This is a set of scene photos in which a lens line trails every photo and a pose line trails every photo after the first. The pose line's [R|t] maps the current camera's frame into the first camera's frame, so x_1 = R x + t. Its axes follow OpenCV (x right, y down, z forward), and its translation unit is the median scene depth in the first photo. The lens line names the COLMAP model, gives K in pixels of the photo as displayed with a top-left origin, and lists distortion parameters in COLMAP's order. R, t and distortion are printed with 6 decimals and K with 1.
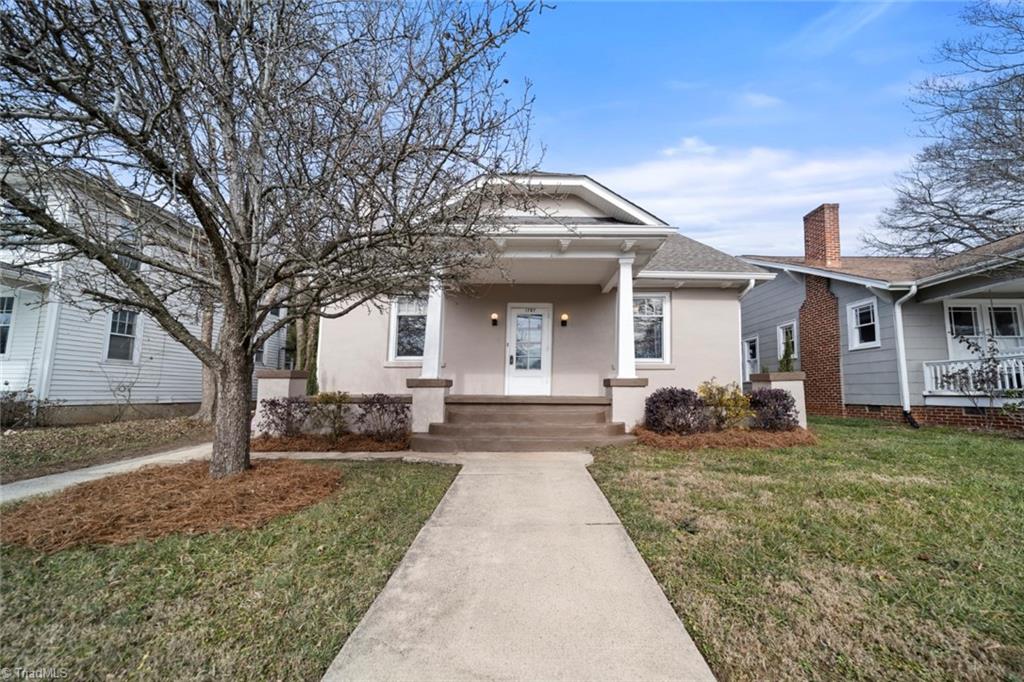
lens RADIAL K [[402.1, 0, 524.4], [0, 402.1, 345.3], [0, 0, 1]] dist [-0.020013, 0.000153]
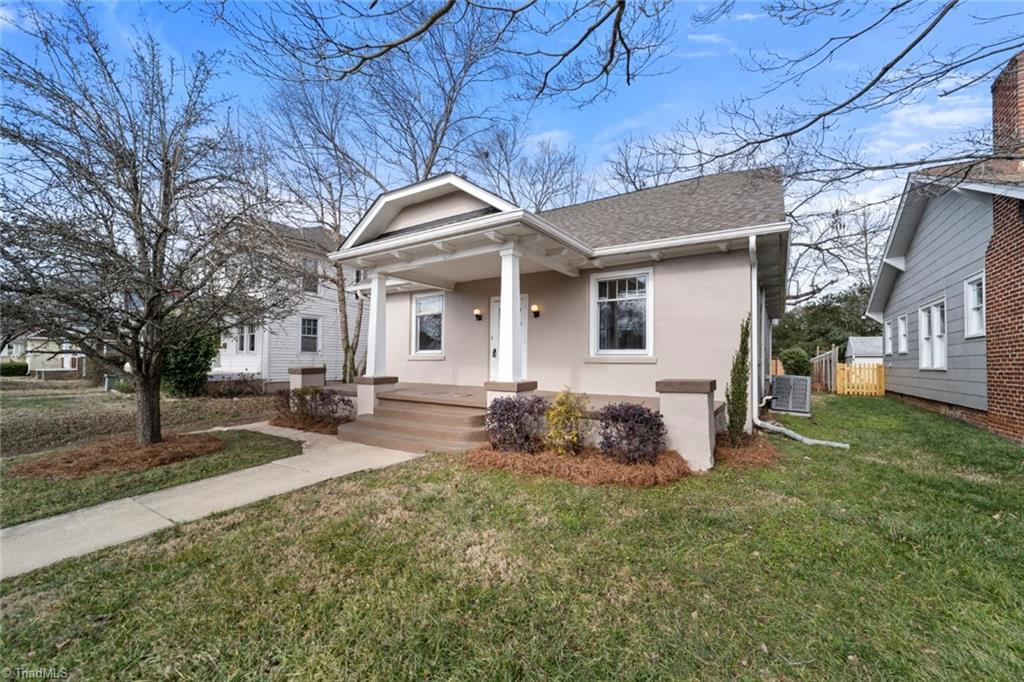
lens RADIAL K [[395.0, 0, 518.3], [0, 395.0, 346.0], [0, 0, 1]] dist [-0.001085, 0.000017]
pose [[0.844627, -0.020463, -0.534964, 0.773741], [0.060216, 0.996559, 0.056953, -0.048671], [0.531958, -0.080318, 0.842953, 0.247126]]
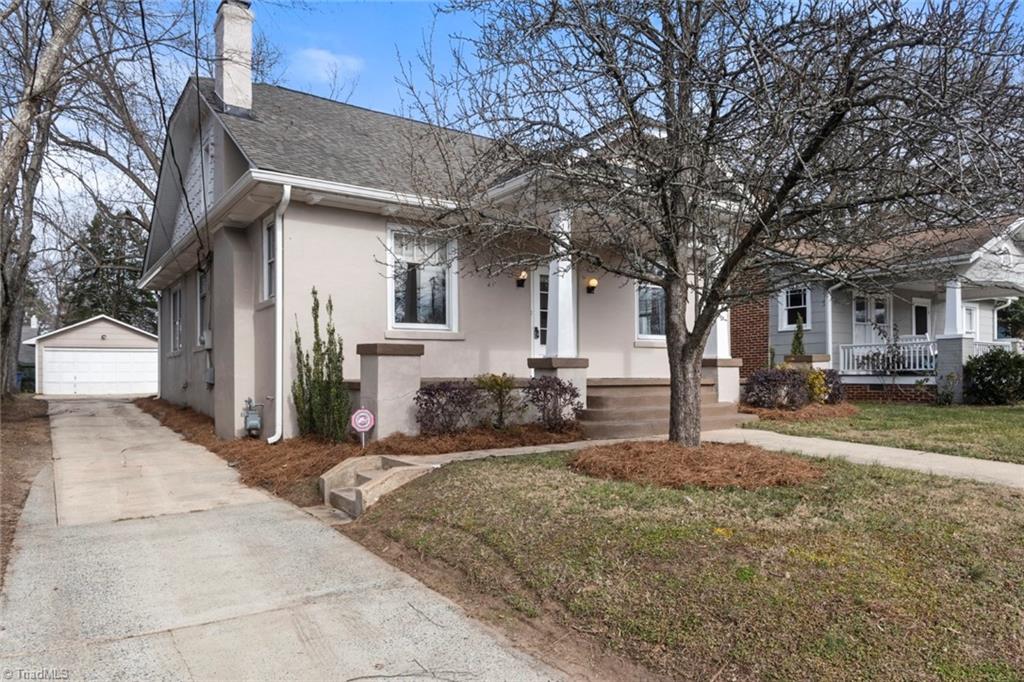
lens RADIAL K [[702.9, 0, 511.3], [0, 702.9, 360.1], [0, 0, 1]] dist [0.102214, -0.148605]
pose [[0.817738, 0.005135, 0.575567, -1.184051], [-0.058389, 0.995542, 0.074075, -0.012948], [-0.572621, -0.094181, 0.814392, -0.124237]]
